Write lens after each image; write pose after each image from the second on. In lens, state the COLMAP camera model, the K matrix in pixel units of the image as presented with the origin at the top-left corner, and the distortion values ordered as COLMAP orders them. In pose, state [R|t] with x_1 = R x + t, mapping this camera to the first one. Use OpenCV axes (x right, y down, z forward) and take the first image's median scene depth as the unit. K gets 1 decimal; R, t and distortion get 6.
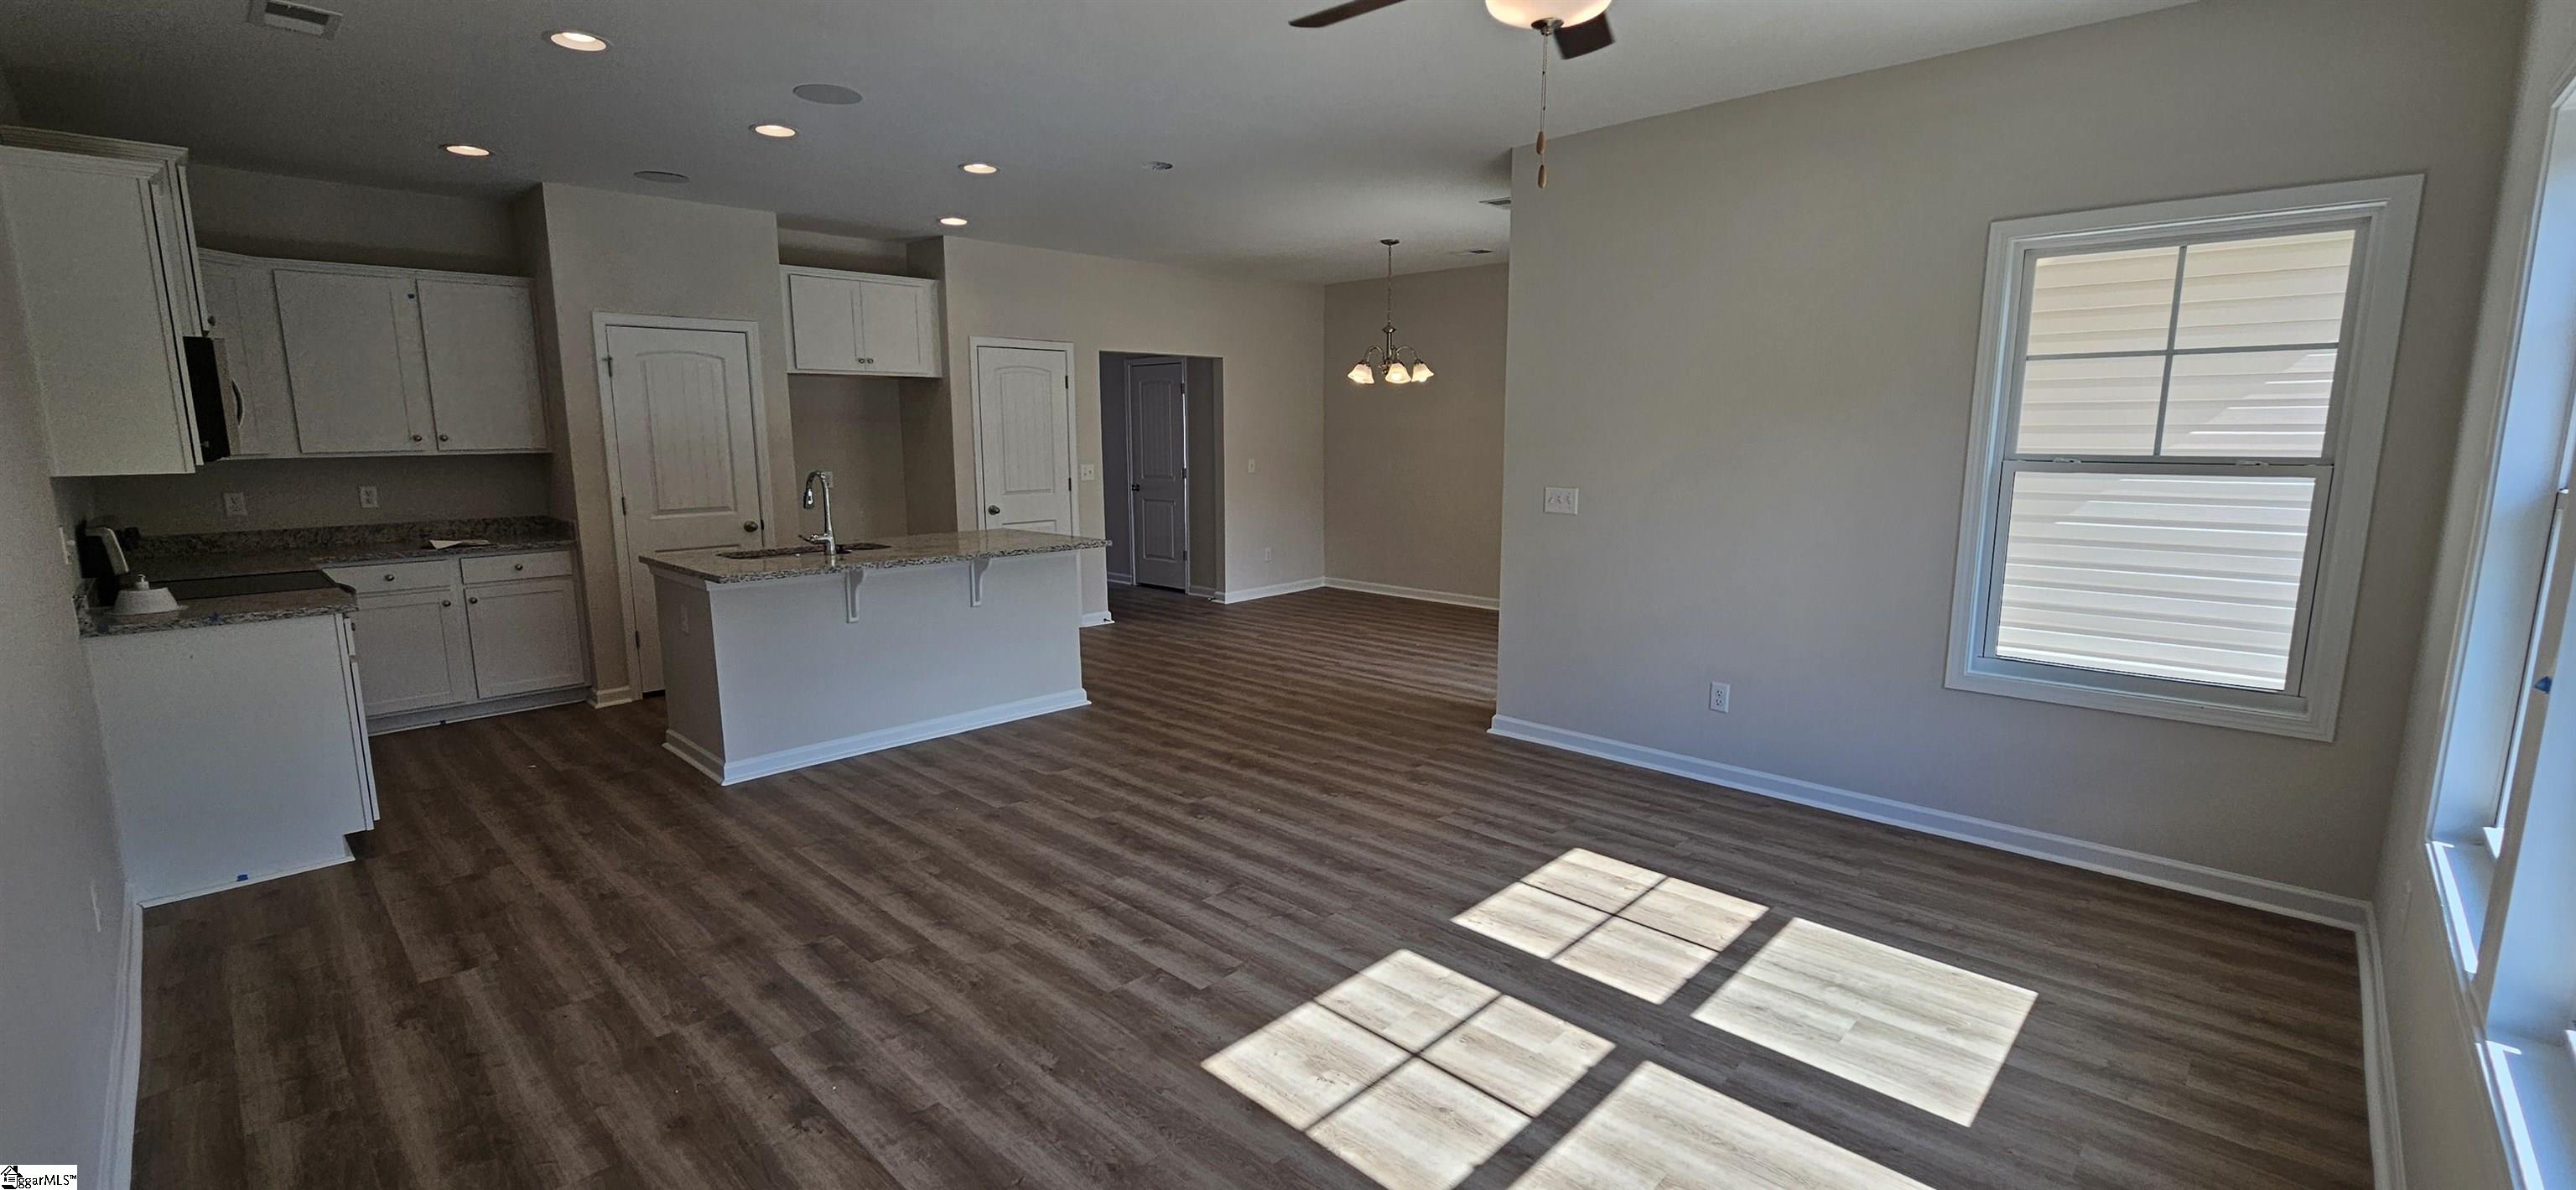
lens RADIAL K [[1056.7, 0, 1288.9], [0, 1056.7, 596.6], [0, 0, 1]] dist [-0.002803, -0.000078]
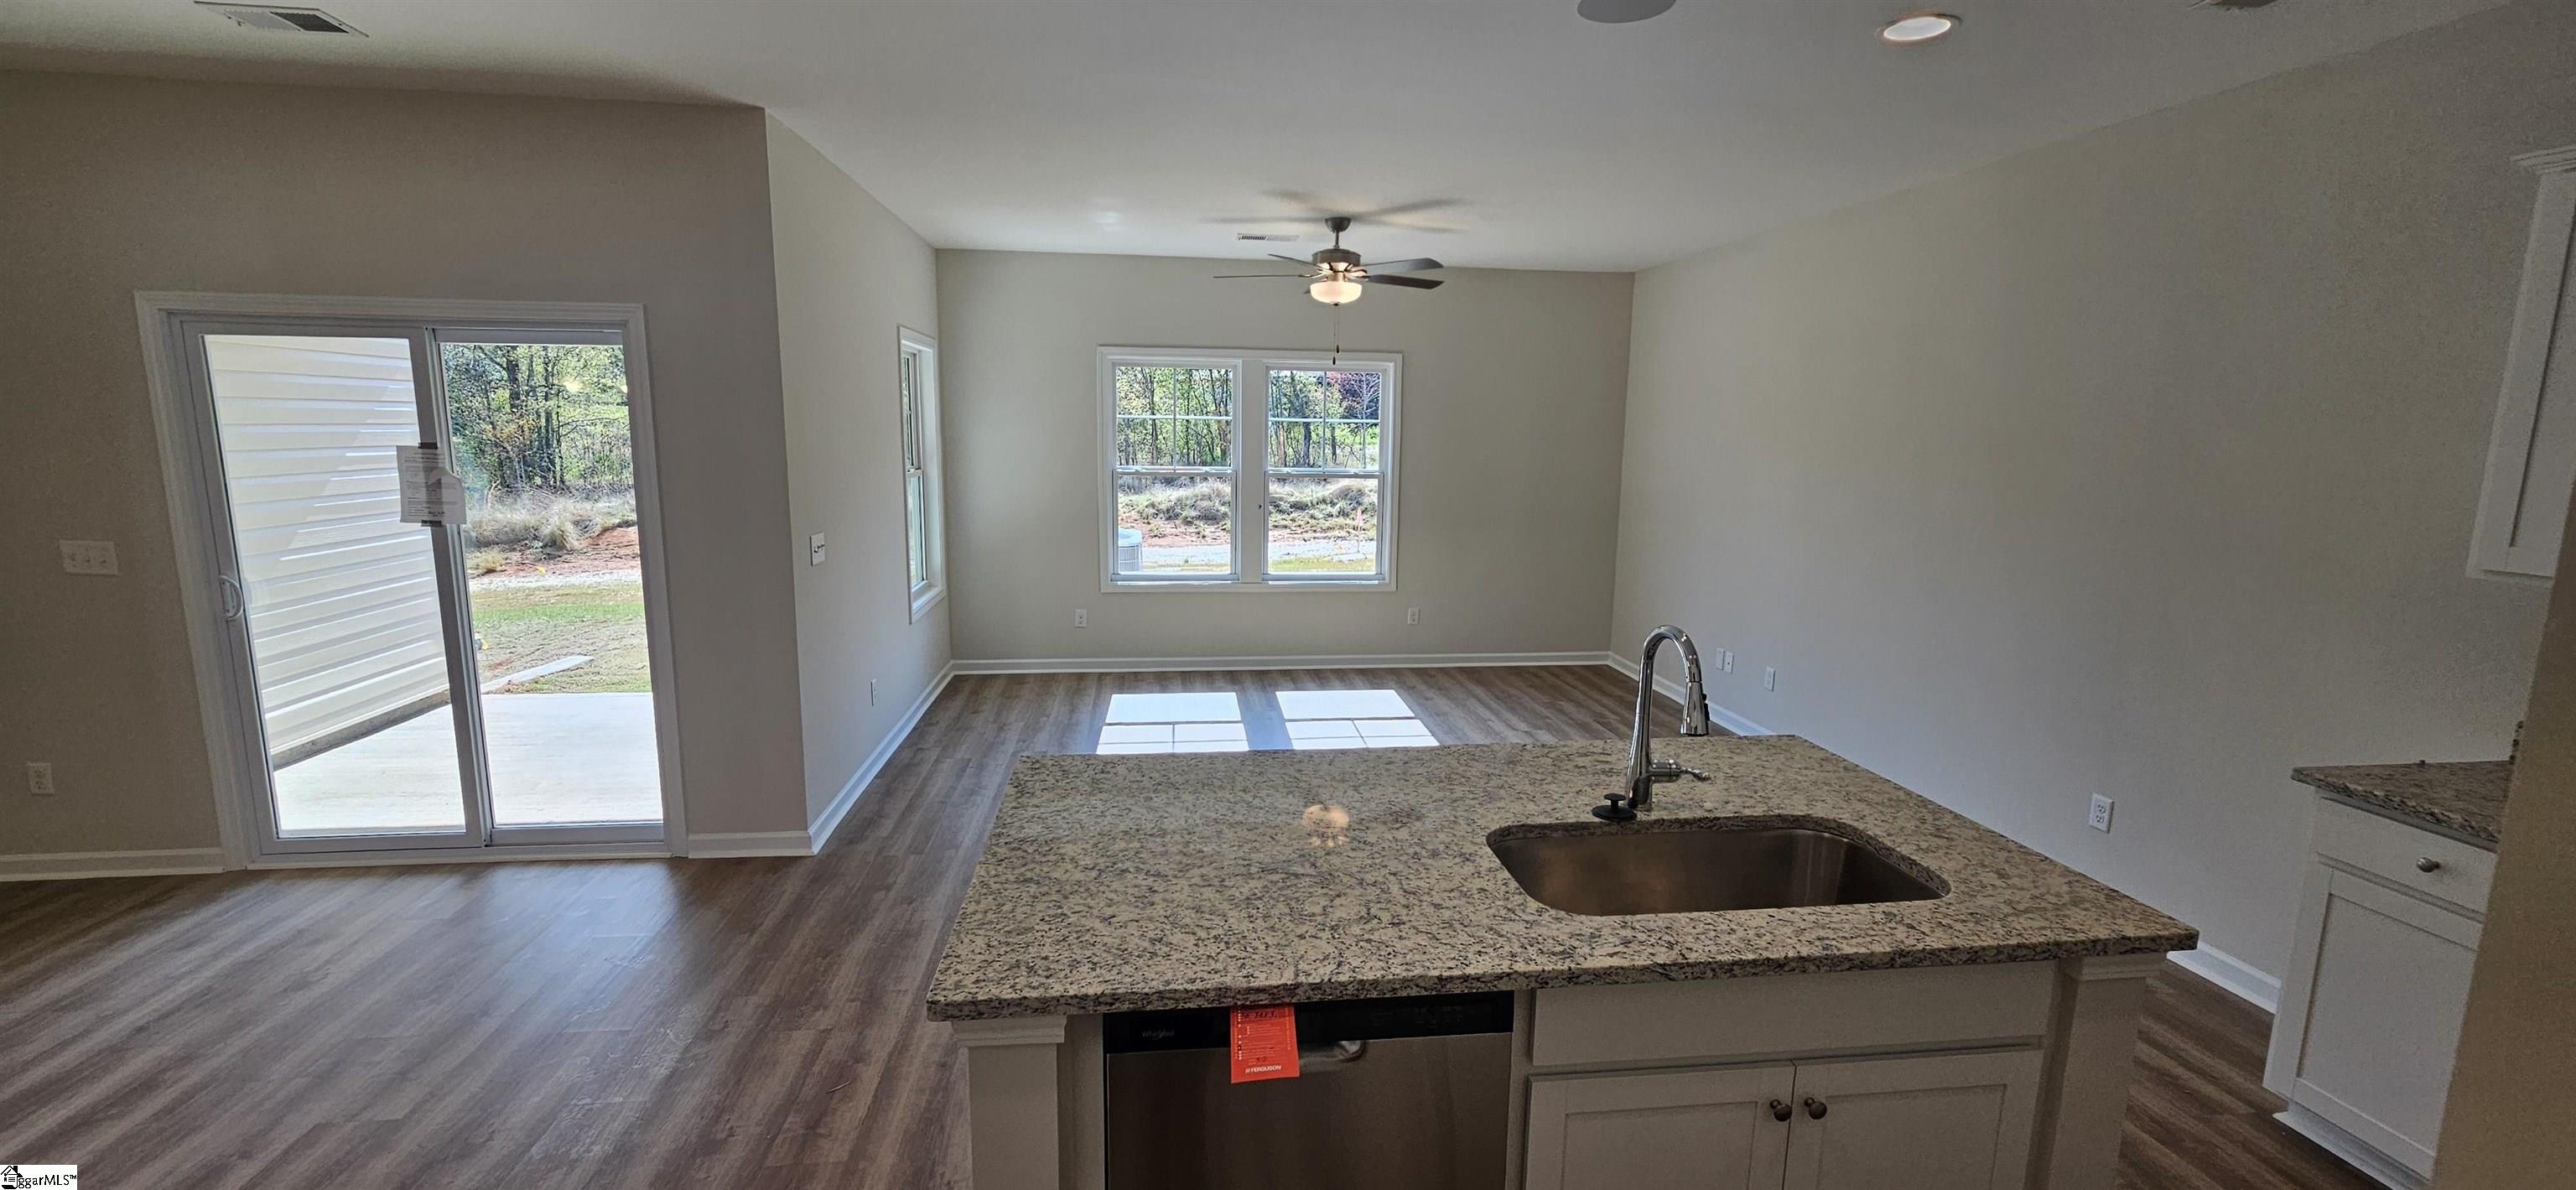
lens RADIAL K [[1056.7, 0, 1286.7], [0, 1056.7, 599.6], [0, 0, 1]] dist [-0.002803, -0.000078]
pose [[-0.776433, -0.103985, 0.621561, -0.361061], [0.092938, 0.956615, 0.276133, -0.154510], [-0.623309, 0.272166, -0.733084, 0.868183]]
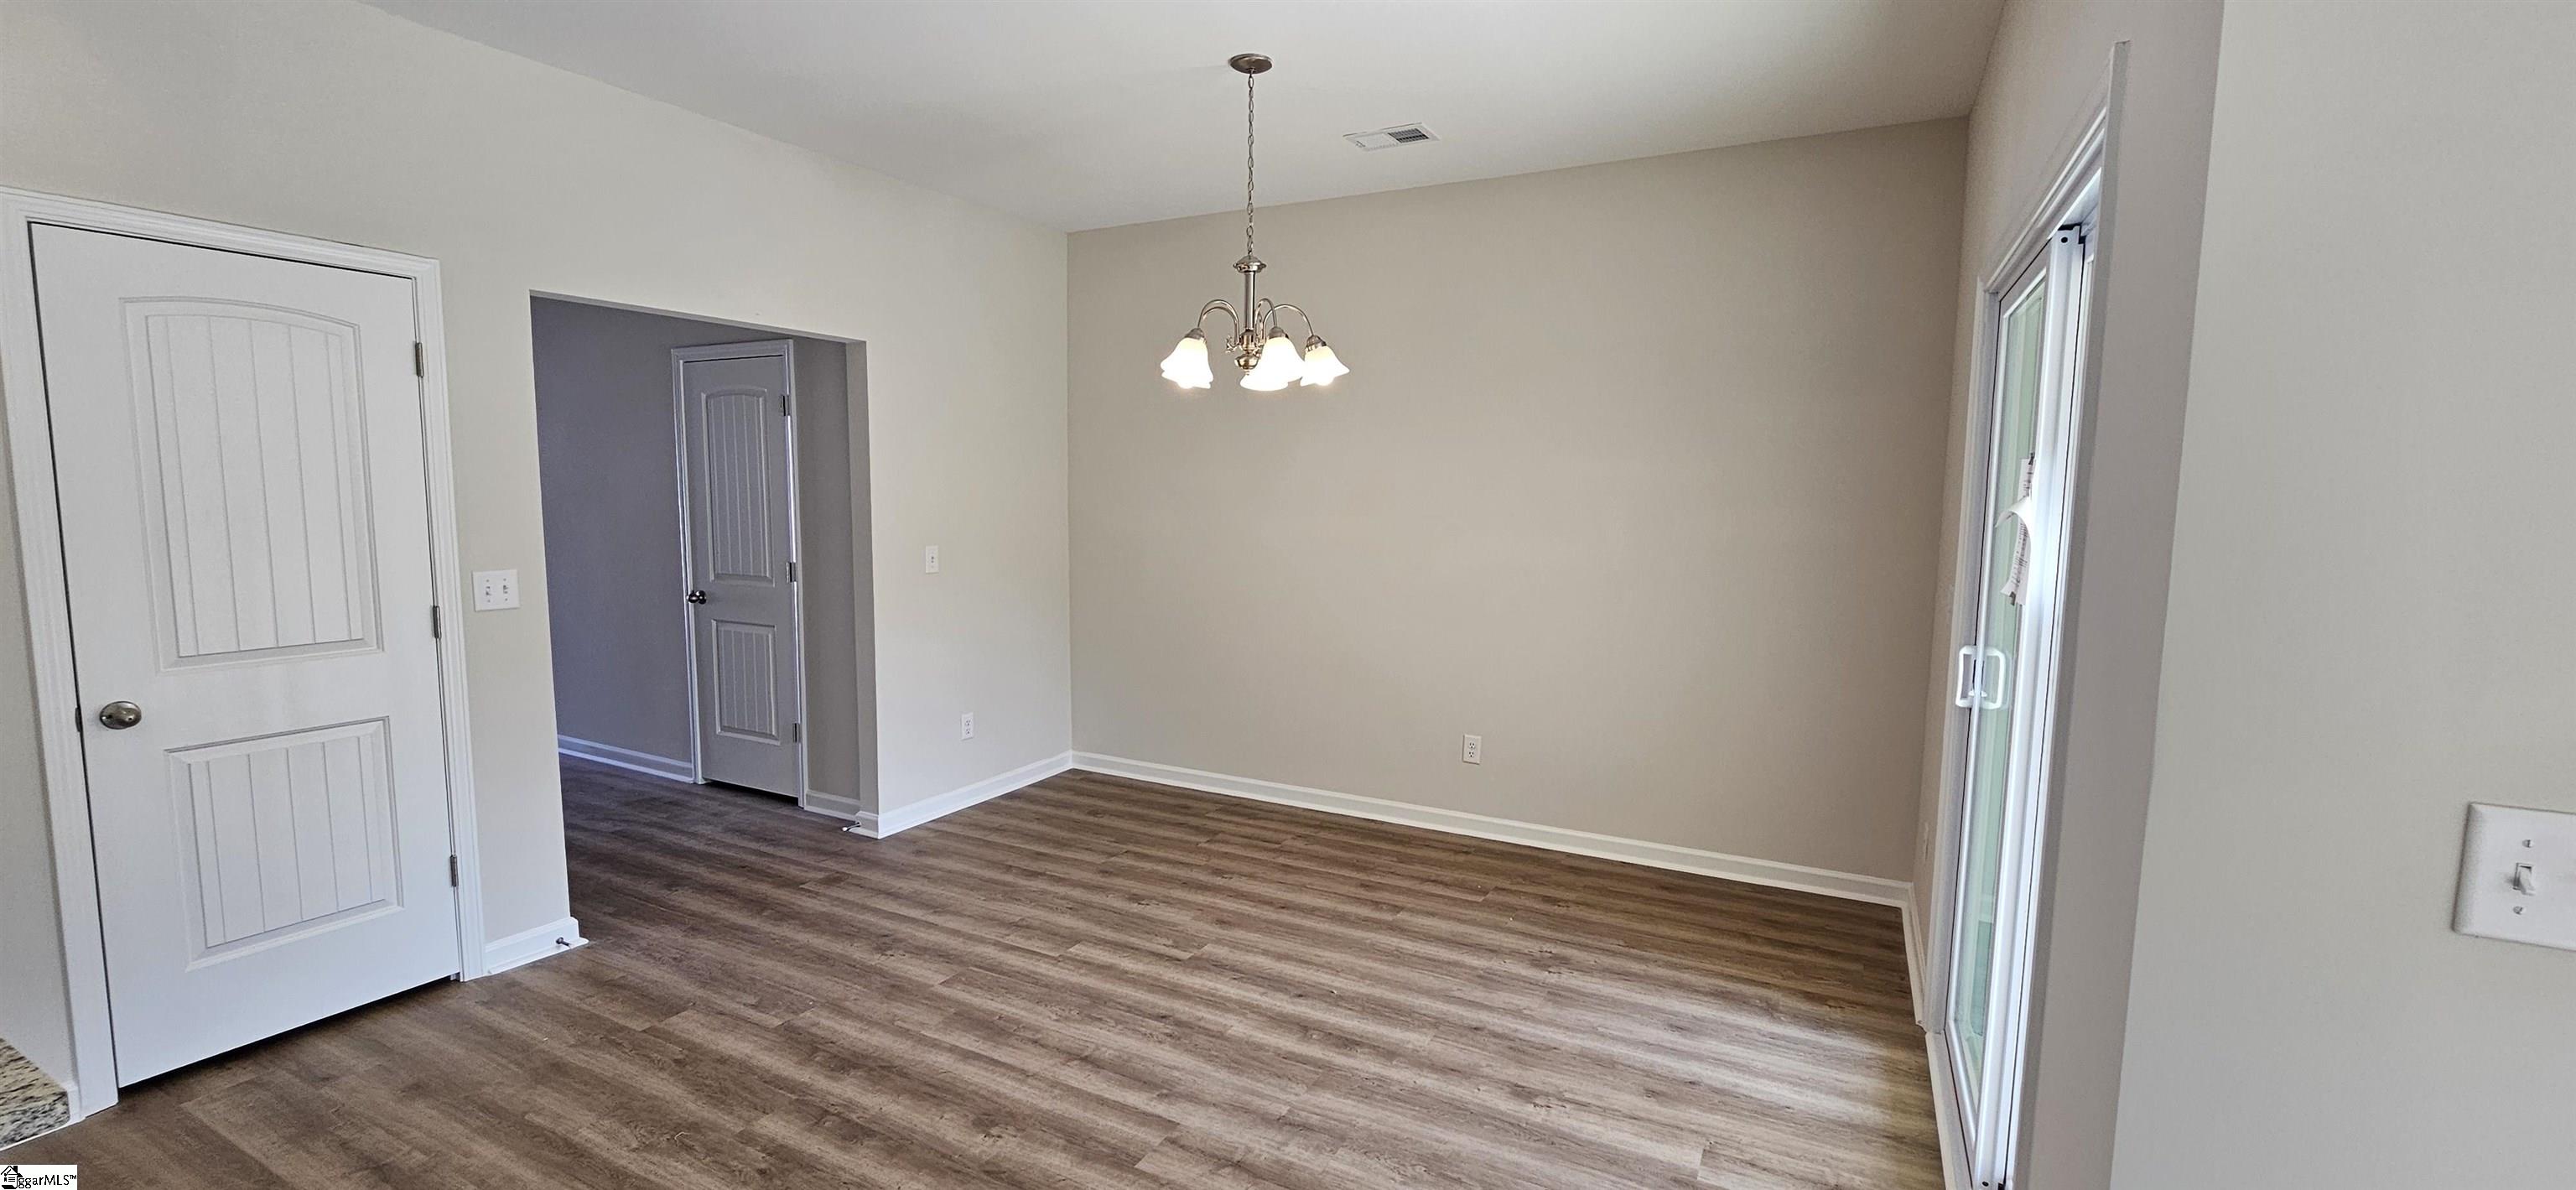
lens RADIAL K [[1056.7, 0, 1291.4], [0, 1056.7, 593.7], [0, 0, 1]] dist [-0.002803, -0.000078]
pose [[0.962341, -0.012030, 0.271580, -0.008085], [0.028795, 0.997911, -0.057830, -0.084318], [-0.270317, 0.063473, 0.960677, 0.536737]]
